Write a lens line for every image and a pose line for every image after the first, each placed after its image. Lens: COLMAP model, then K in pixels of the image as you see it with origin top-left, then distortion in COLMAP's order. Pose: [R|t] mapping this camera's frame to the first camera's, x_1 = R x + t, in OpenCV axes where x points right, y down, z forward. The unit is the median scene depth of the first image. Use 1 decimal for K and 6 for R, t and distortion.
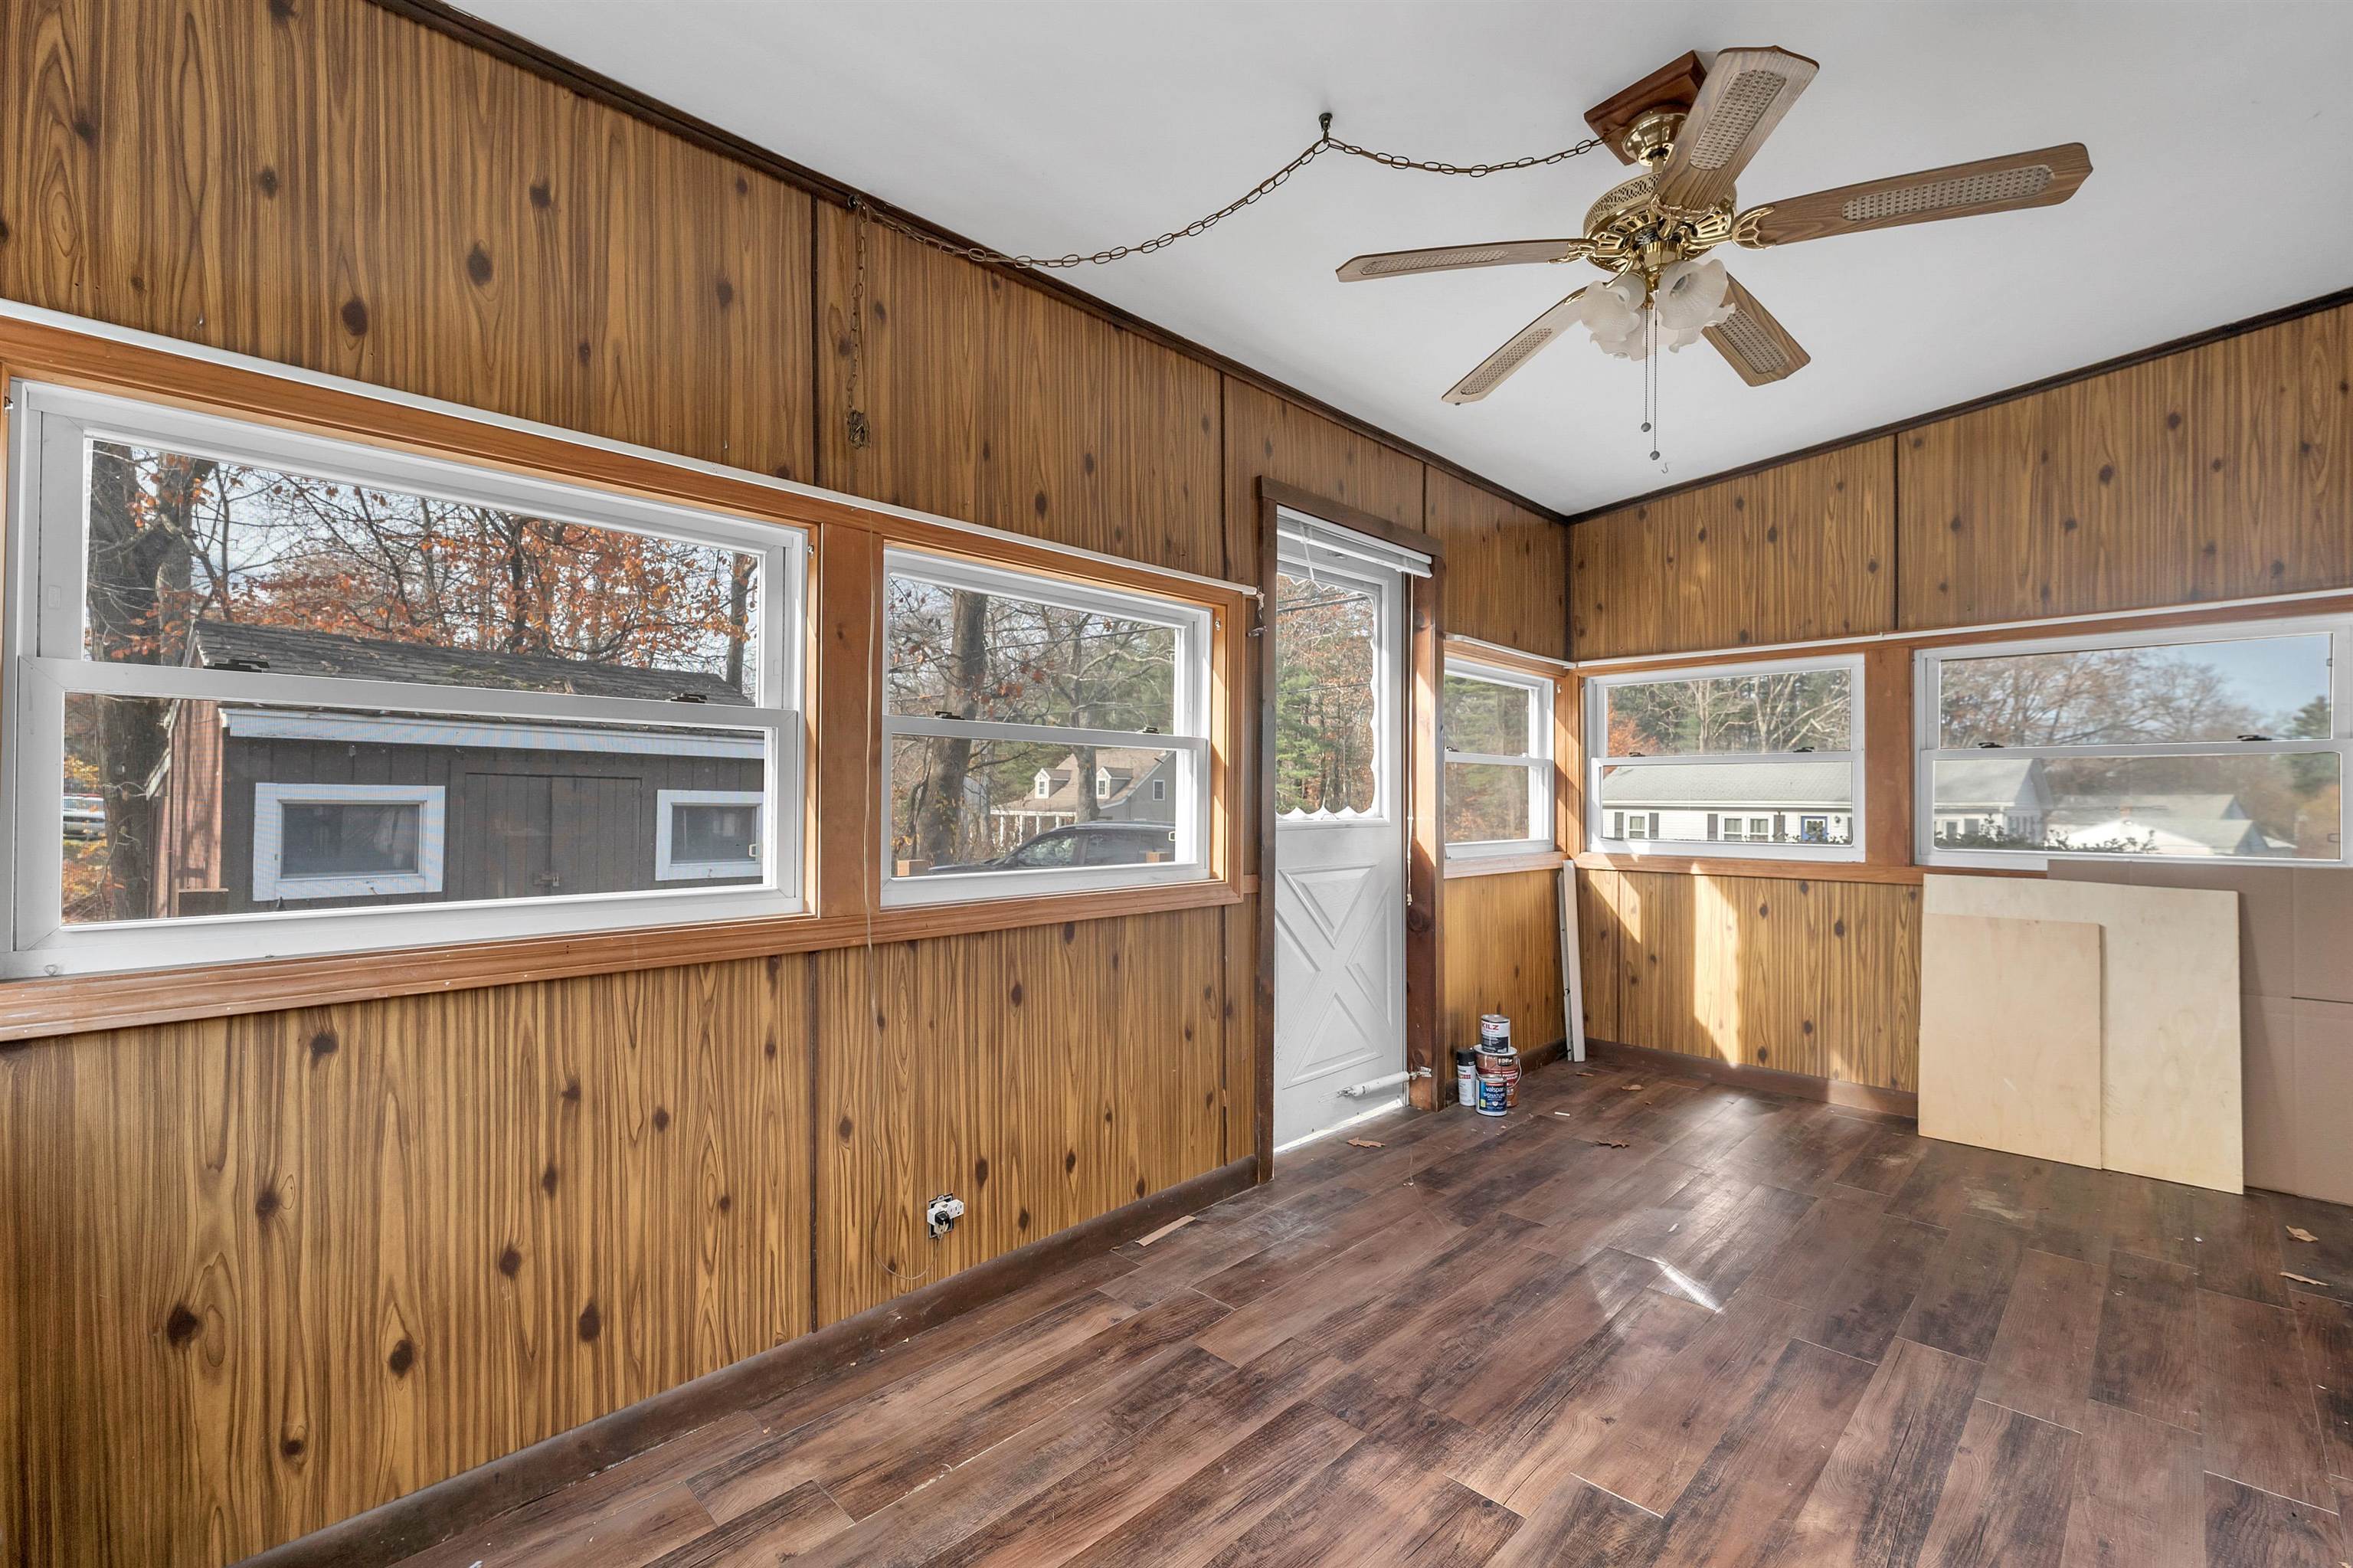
lens RADIAL K [[986.2, 0, 1130.0], [0, 986.2, 792.9], [0, 0, 1]] dist [-0.000488, -0.000031]
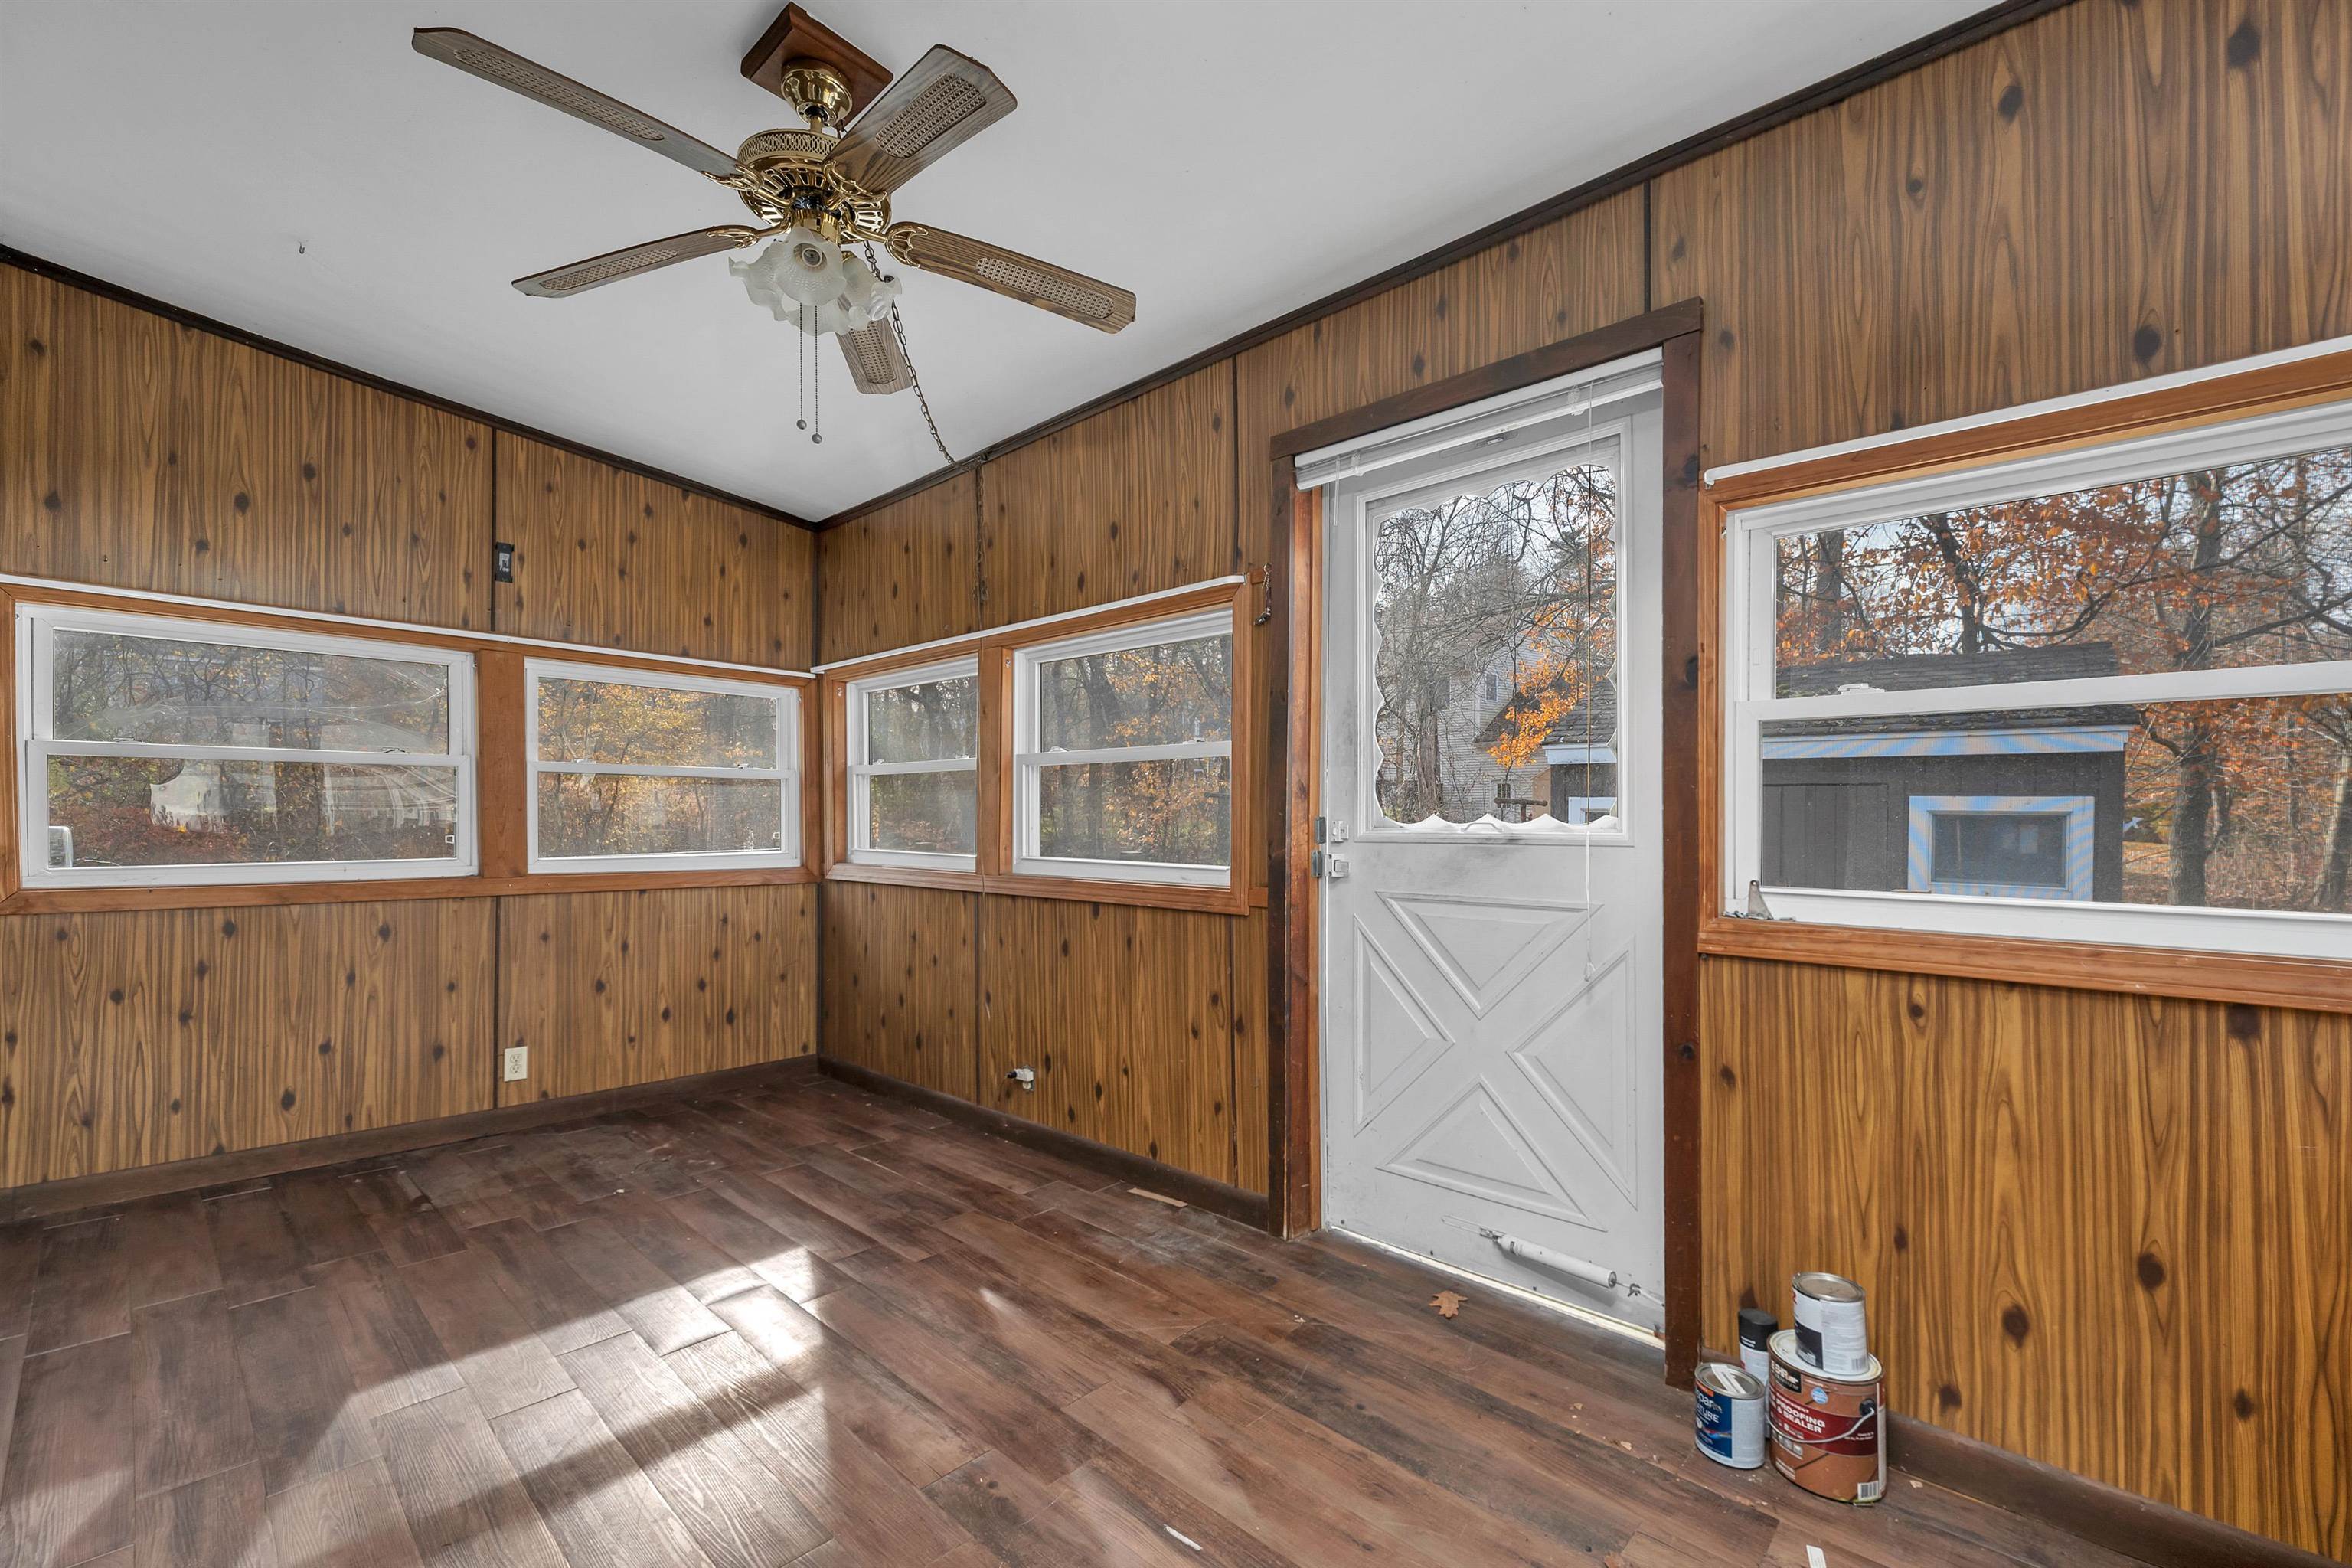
lens RADIAL K [[1022.6, 0, 1217.8], [0, 1022.6, 794.9], [0, 0, 1]] dist [-0.001900, -0.000317]
pose [[0.056172, -0.008462, -0.998385, 1.214290], [0.022258, 0.999726, -0.007221, 0.004934], [0.998173, -0.021816, 0.056345, 1.040063]]
